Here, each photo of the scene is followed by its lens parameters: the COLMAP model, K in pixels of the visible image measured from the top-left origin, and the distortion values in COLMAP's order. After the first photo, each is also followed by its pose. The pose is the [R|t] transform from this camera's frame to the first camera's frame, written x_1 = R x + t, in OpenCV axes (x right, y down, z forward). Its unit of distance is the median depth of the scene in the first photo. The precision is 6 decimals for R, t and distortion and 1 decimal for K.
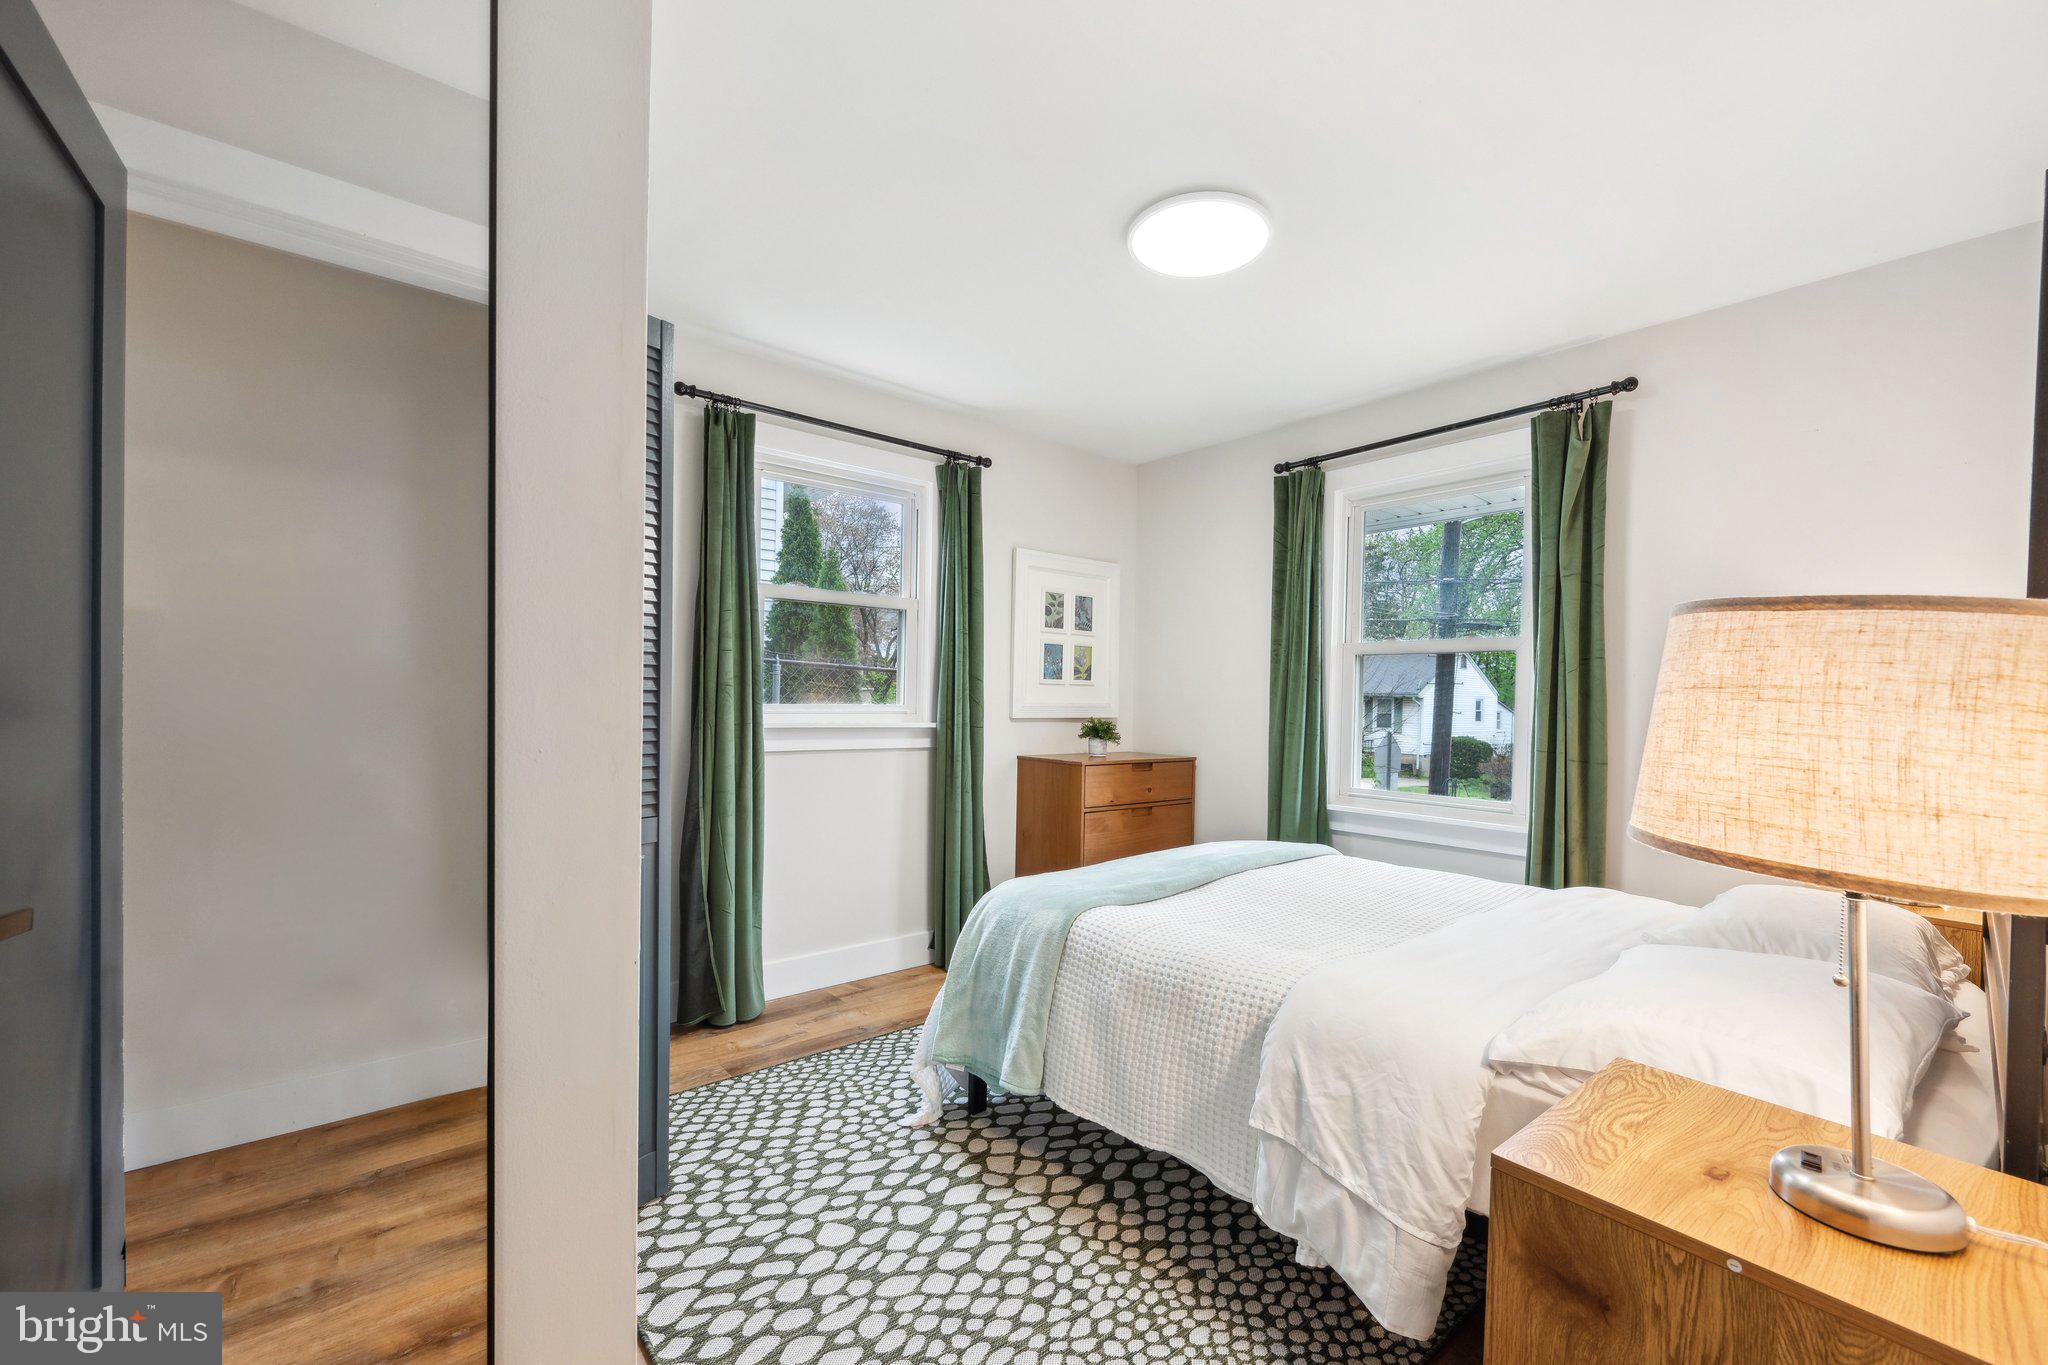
lens RADIAL K [[824.6, 0, 1041.4], [0, 824.6, 725.6], [0, 0, 1]] dist [0.000772, -0.000008]
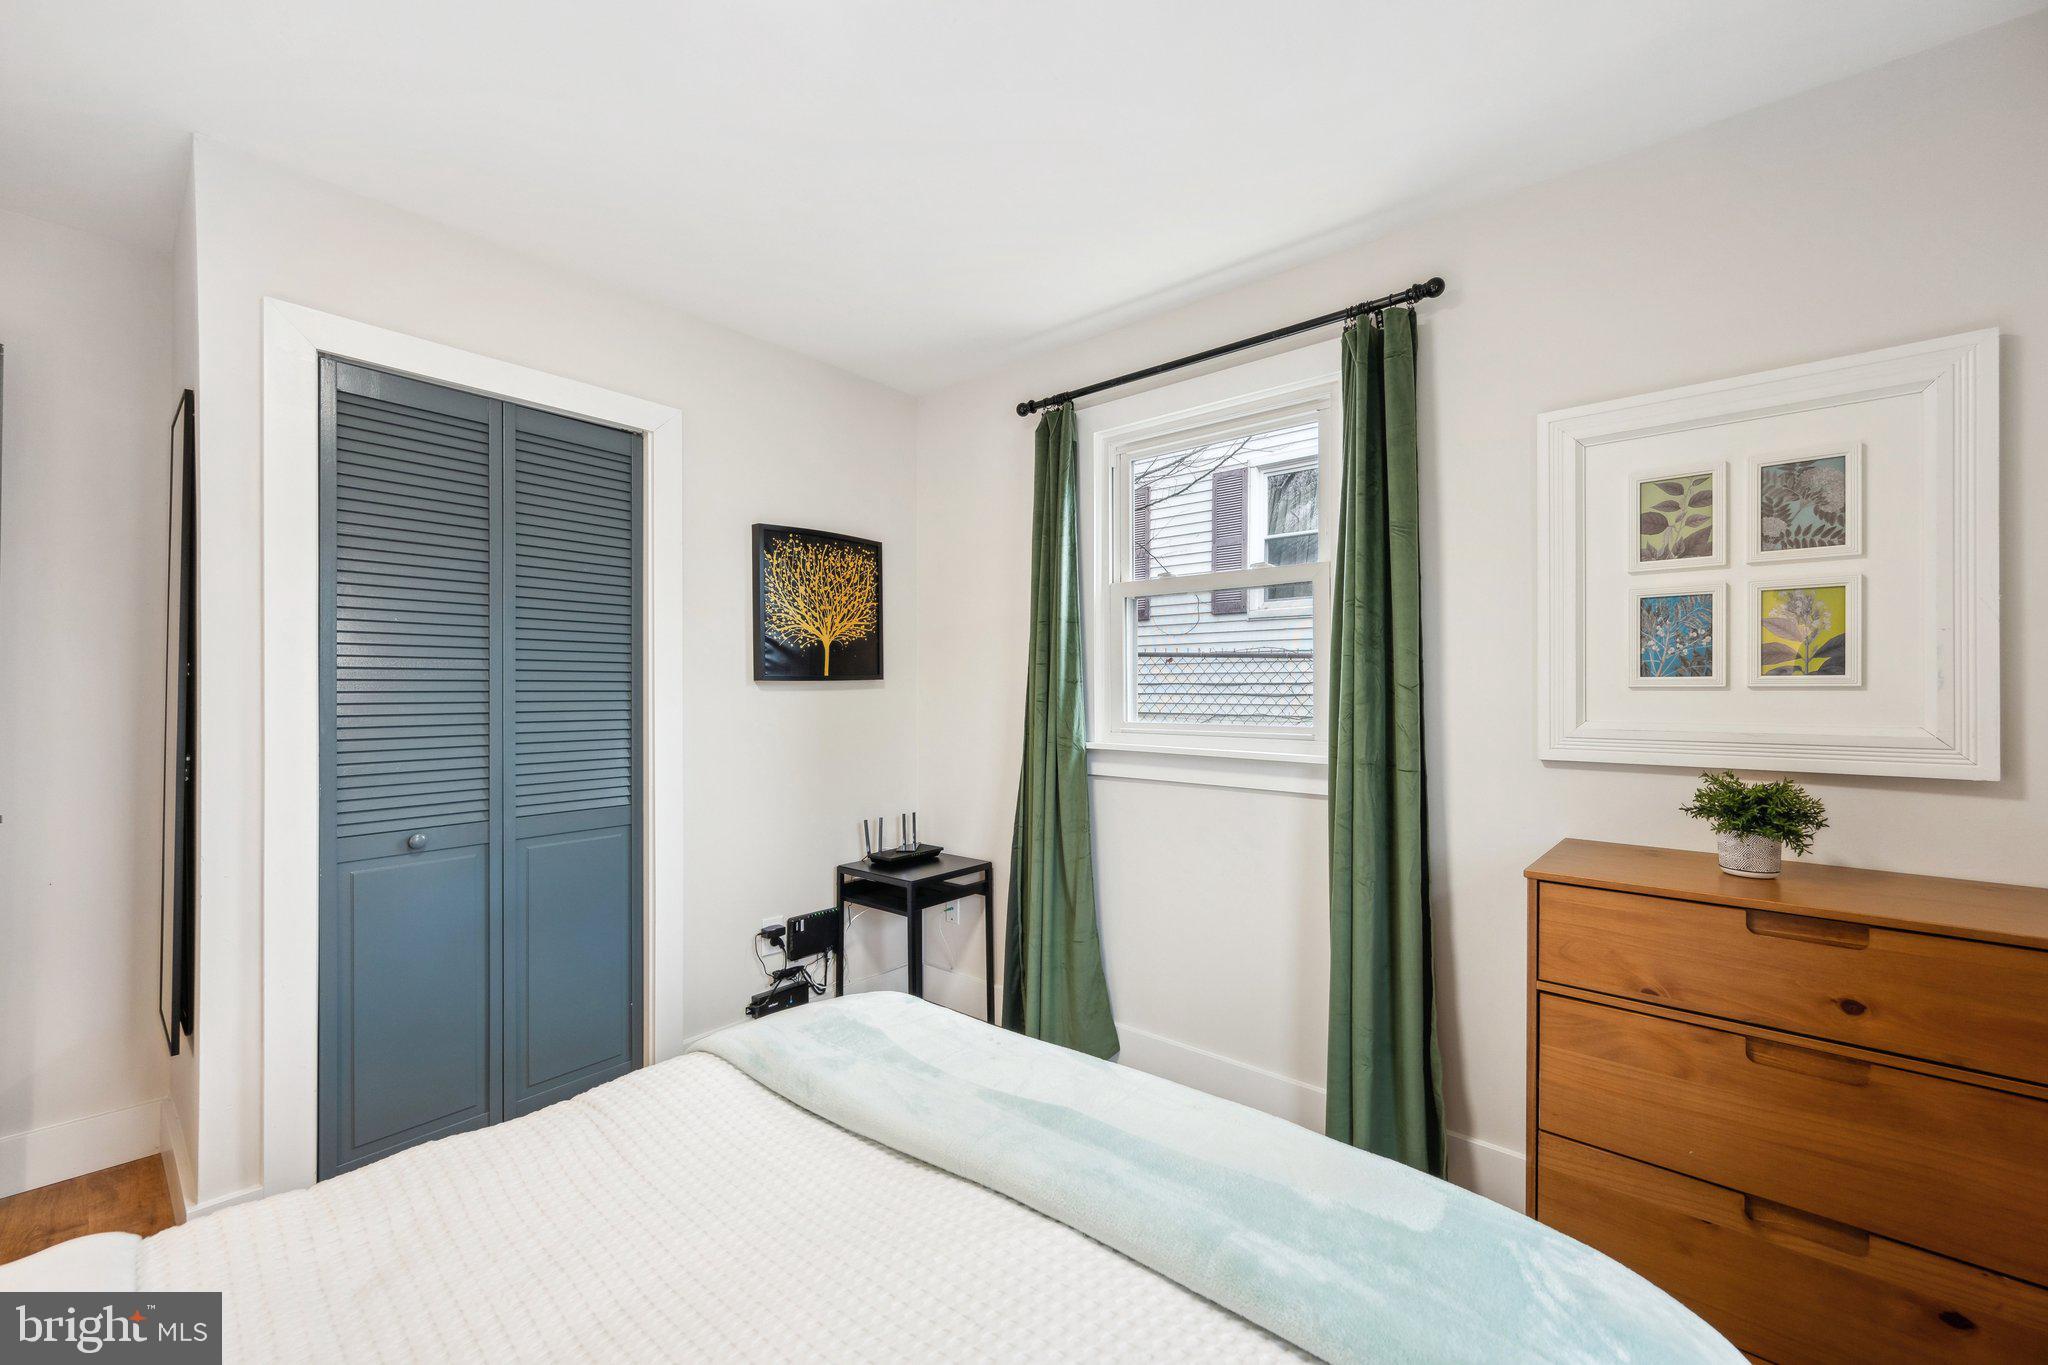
lens RADIAL K [[814.9, 0, 1025.9], [0, 814.9, 691.6], [0, 0, 1]] dist [0.000237, -0.000065]
pose [[0.158376, -0.013173, -0.987291, 0.546020], [-0.032512, 0.999299, -0.018549, -0.041279], [0.986843, 0.035036, 0.157837, 0.848297]]
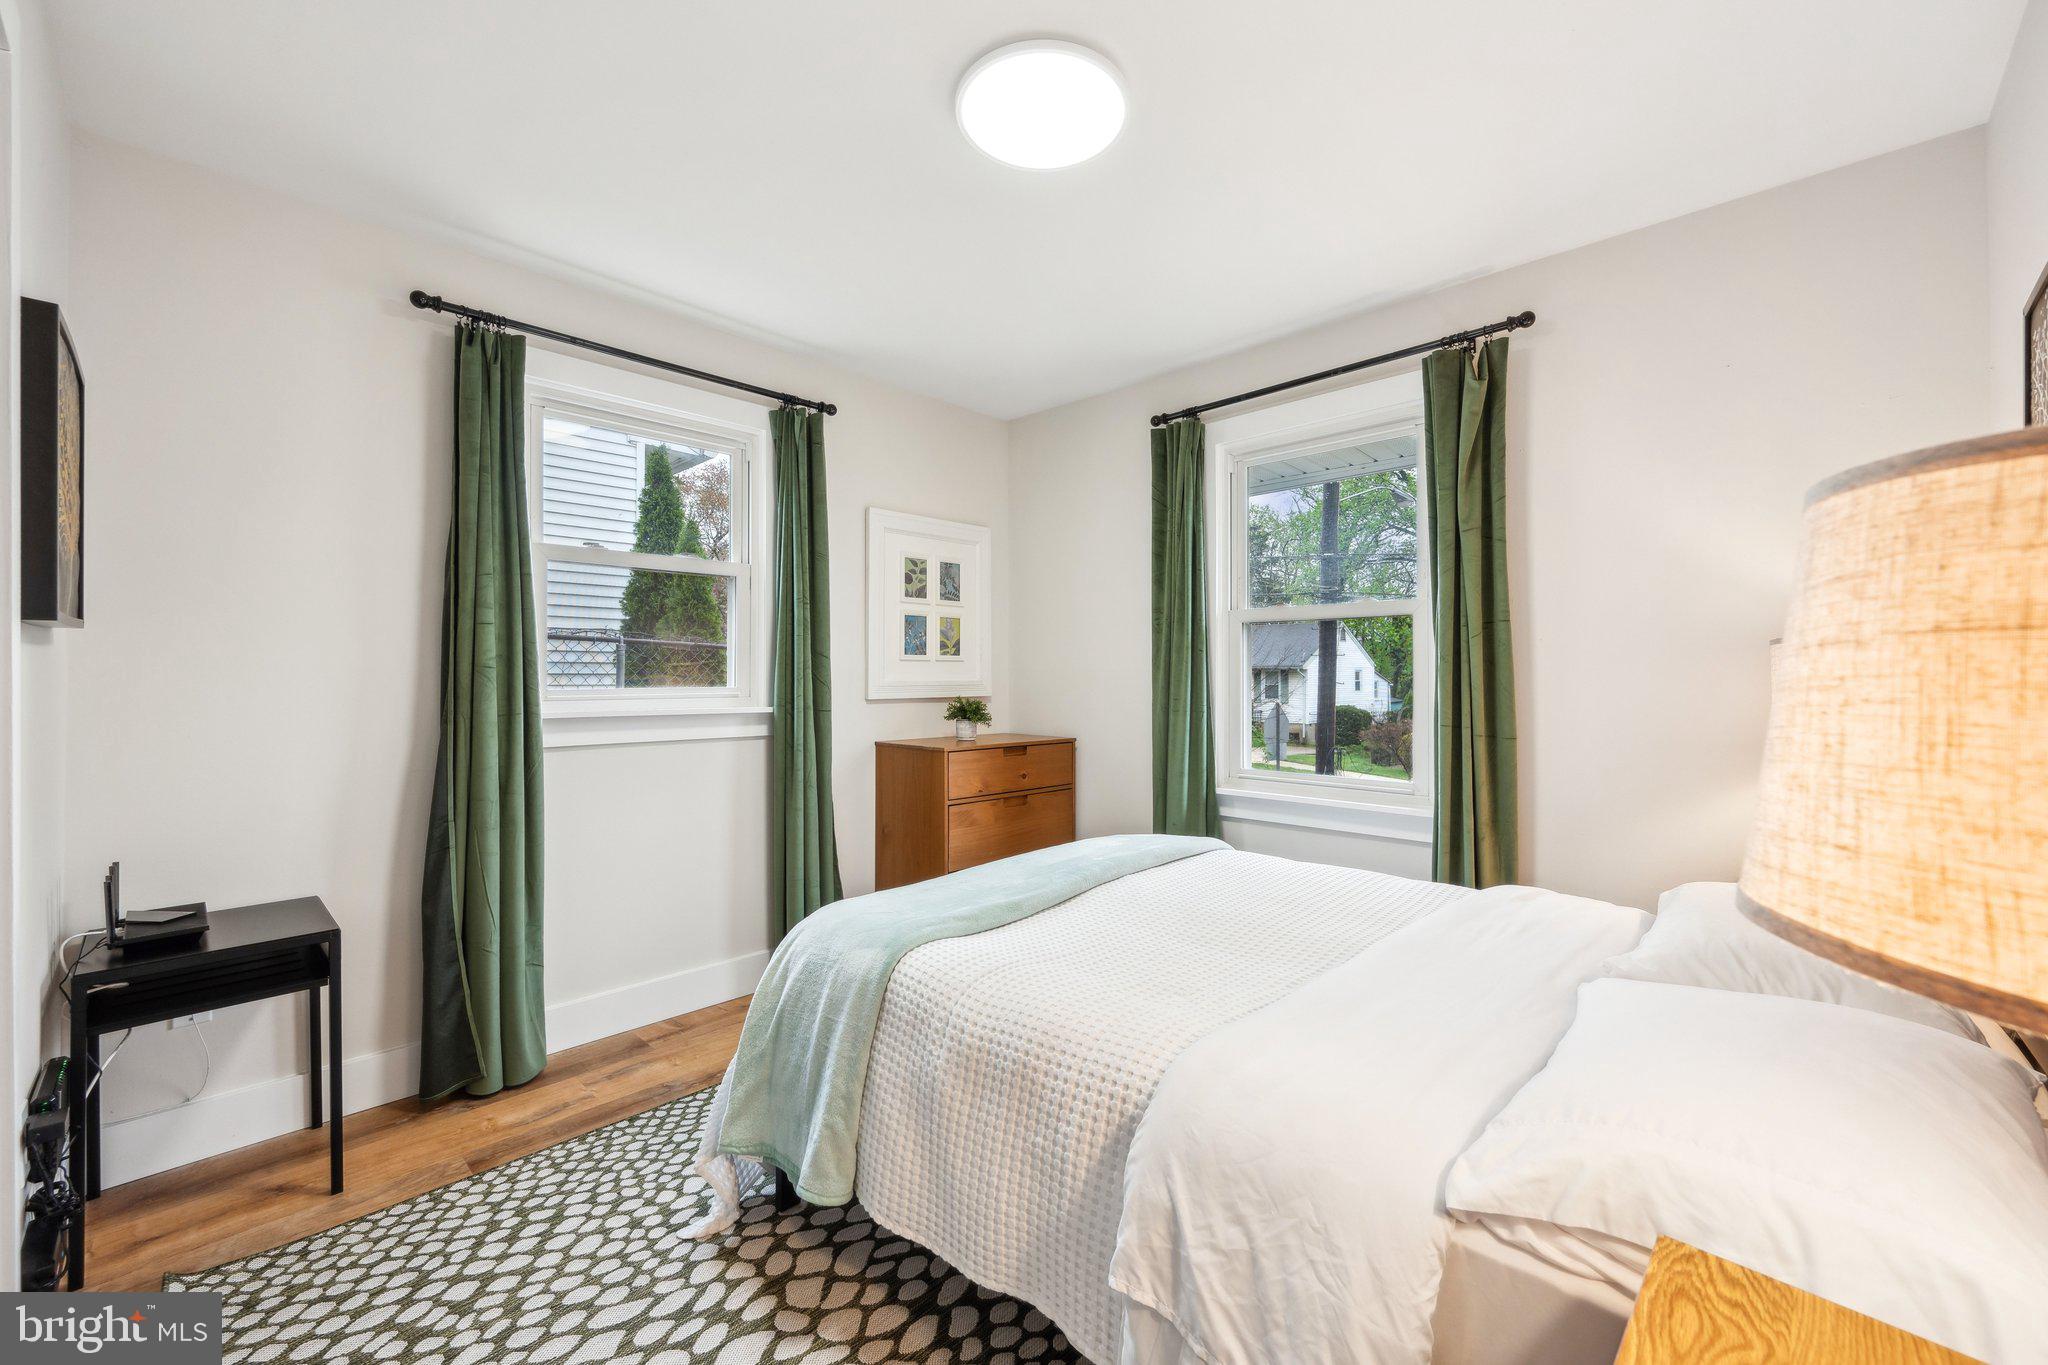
lens RADIAL K [[811.4, 0, 1026.7], [0, 811.4, 686.1], [0, 0, 1]] dist [0.000085, -0.000053]
pose [[0.994736, -0.018837, 0.100726, 0.063591], [0.020847, 0.999603, -0.018941, -0.004530], [-0.100329, 0.020941, 0.994734, 0.161630]]
